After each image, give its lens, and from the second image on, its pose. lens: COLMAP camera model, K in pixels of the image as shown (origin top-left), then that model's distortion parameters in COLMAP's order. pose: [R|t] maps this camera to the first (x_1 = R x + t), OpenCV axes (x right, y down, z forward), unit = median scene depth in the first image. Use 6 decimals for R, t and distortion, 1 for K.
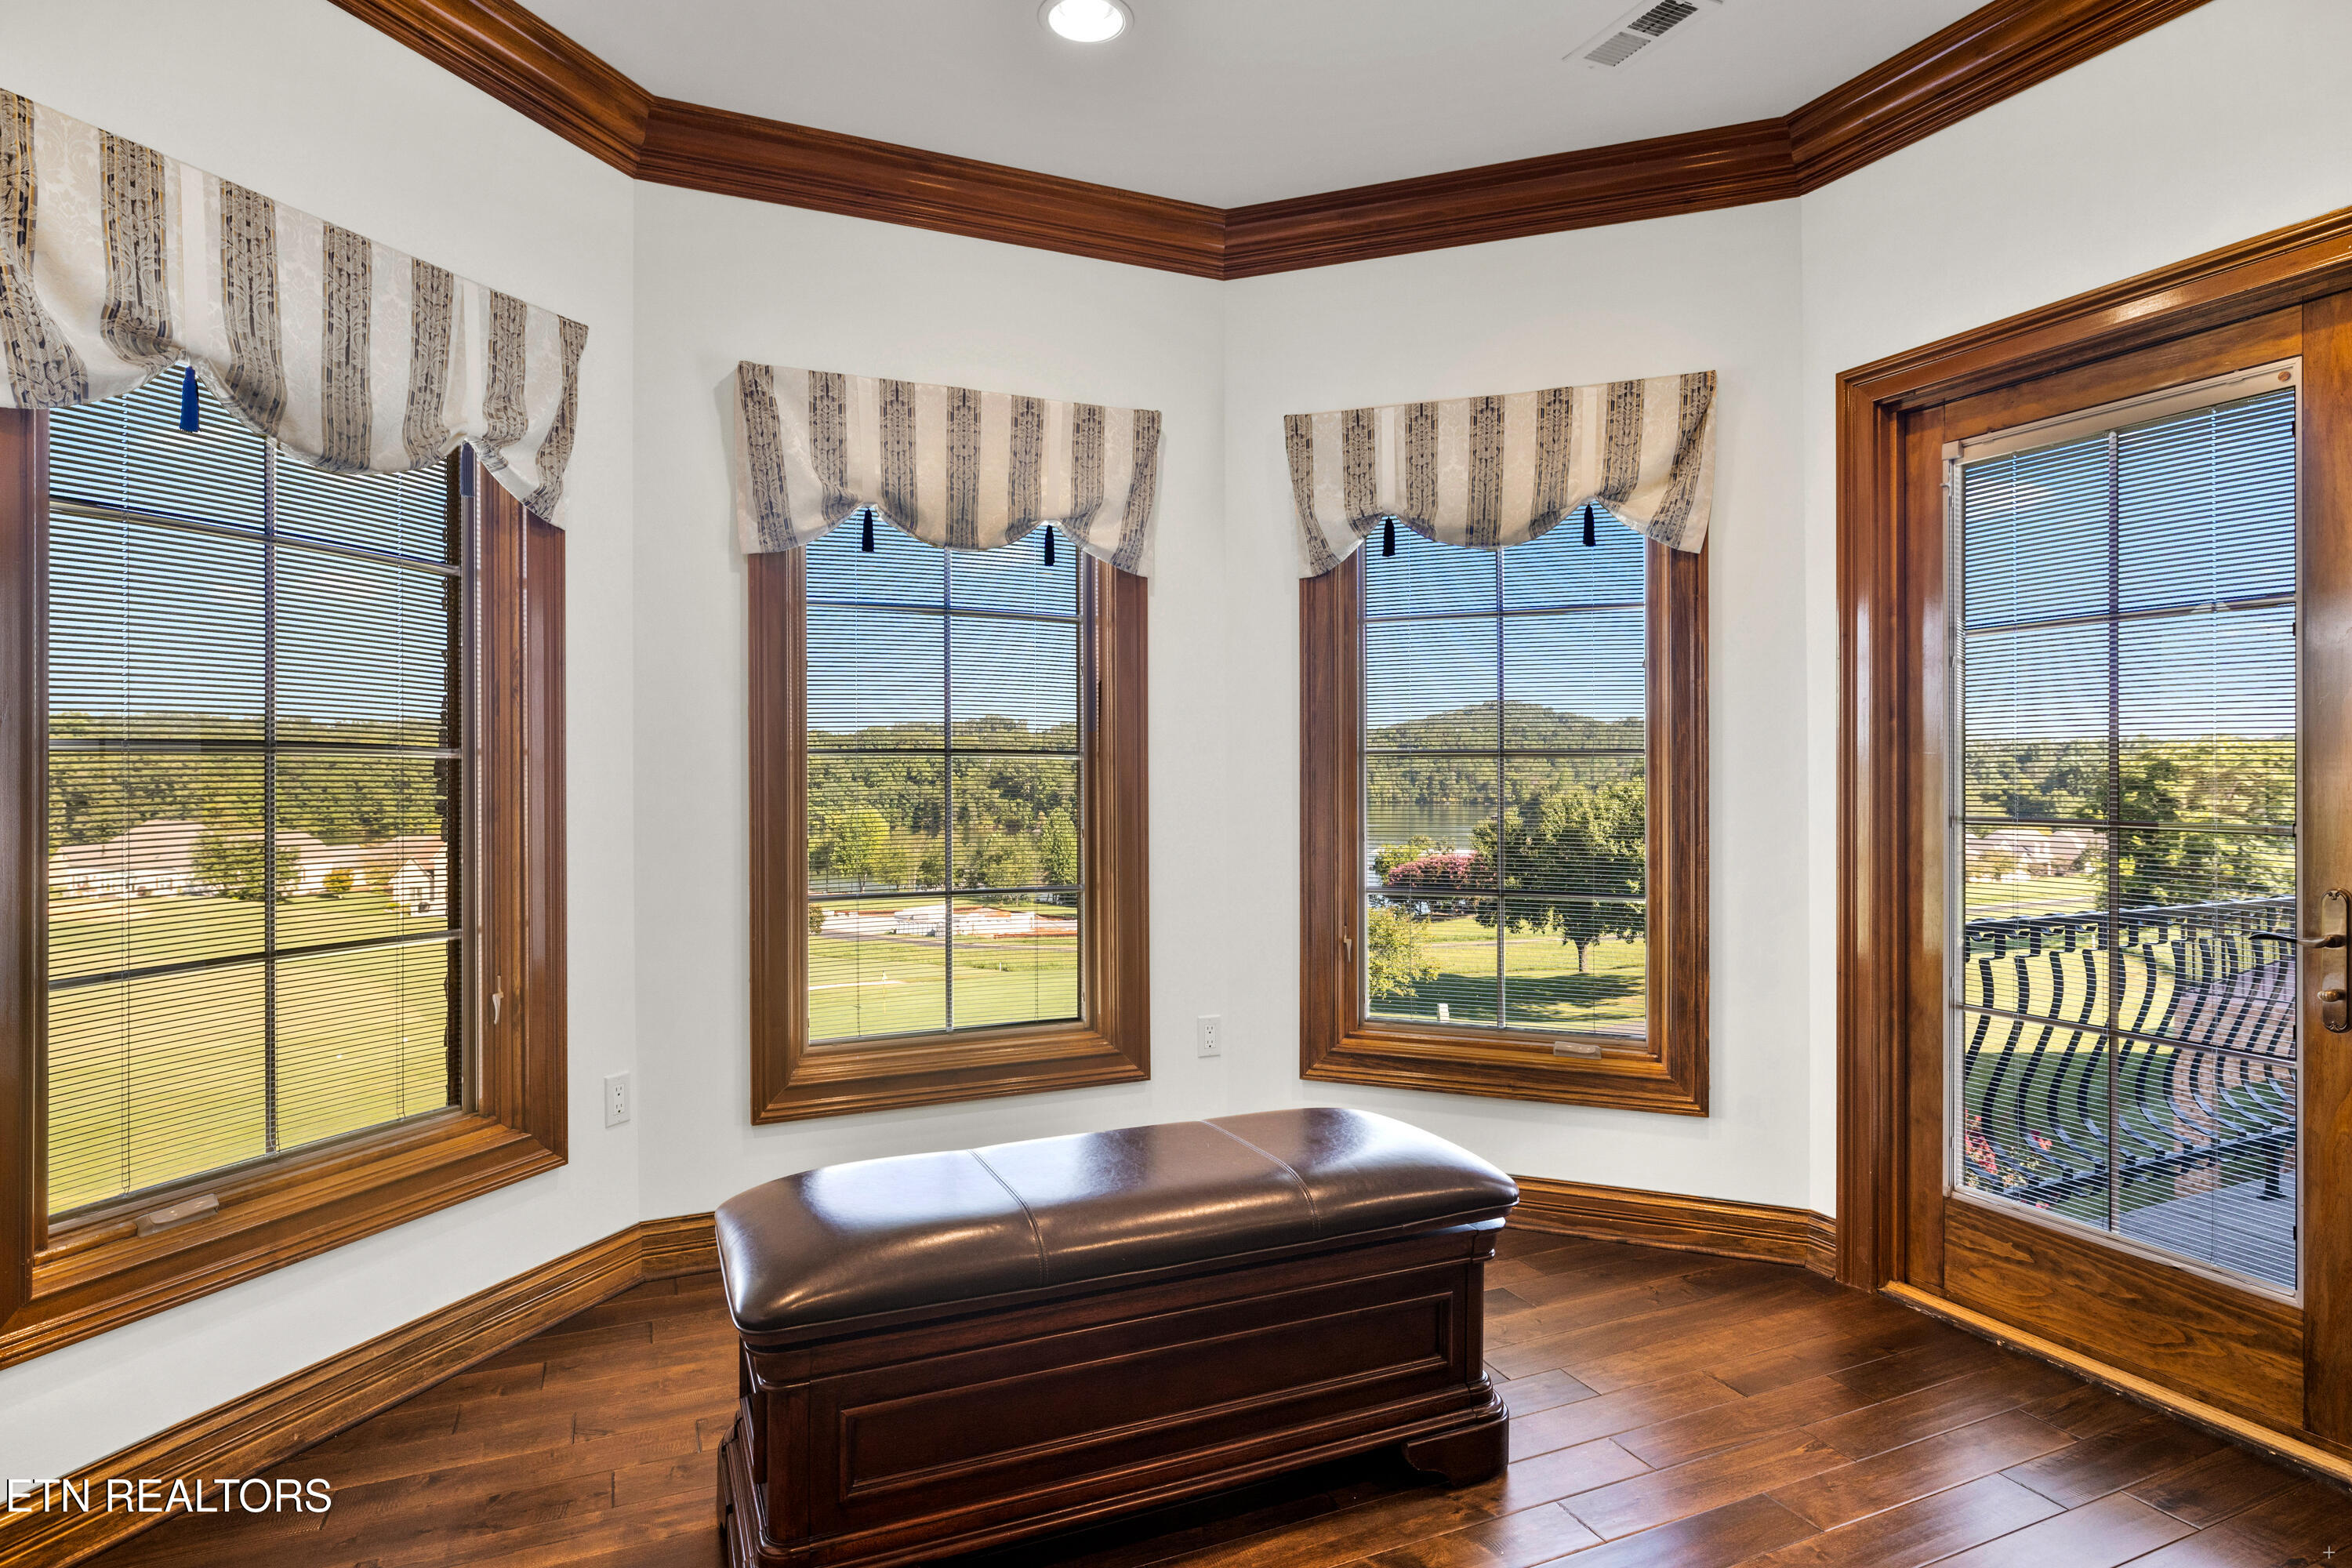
lens RADIAL K [[1263.4, 0, 1175.2], [0, 1263.4, 780.8], [0, 0, 1]] dist [-0.020993, -0.000987]
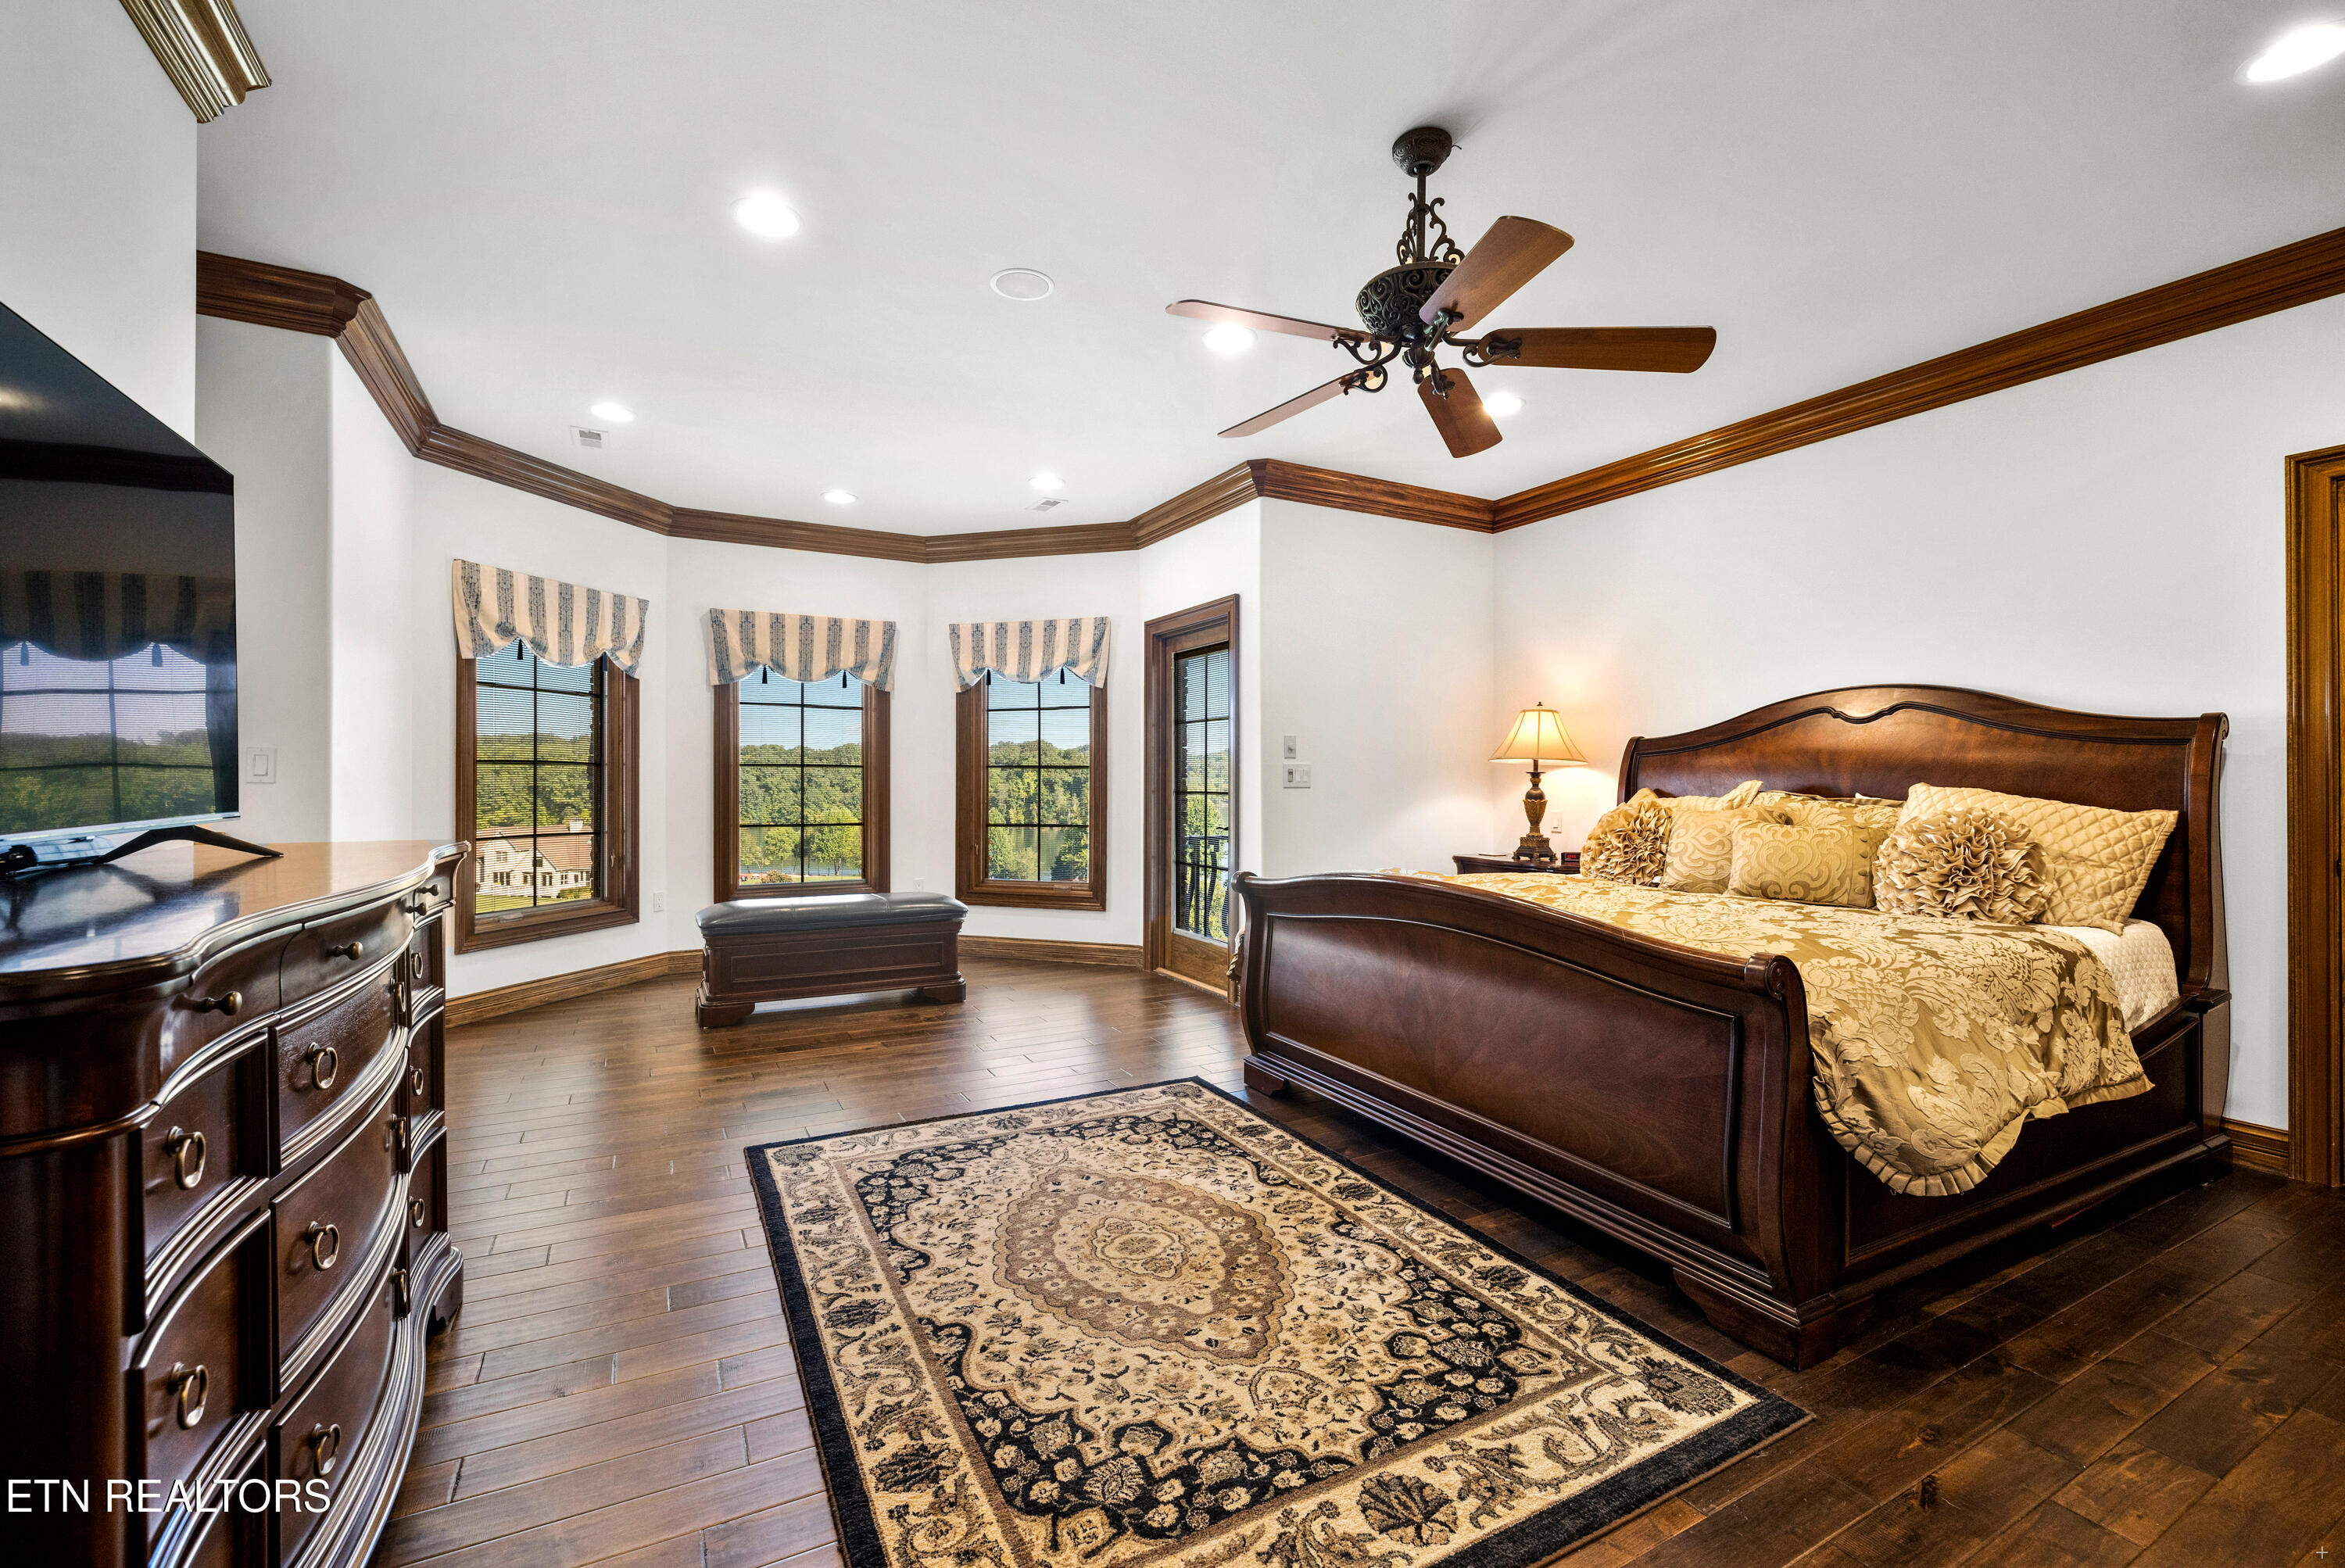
lens RADIAL K [[992.2, 0, 1155.2], [0, 992.2, 776.4], [0, 0, 1]] dist [0.000757, 0.000294]
pose [[0.996666, 0.003986, 0.081487, 0.359039], [-0.003168, 0.999943, -0.010162, 0.015491], [-0.081522, 0.009870, 0.996623, -0.988277]]
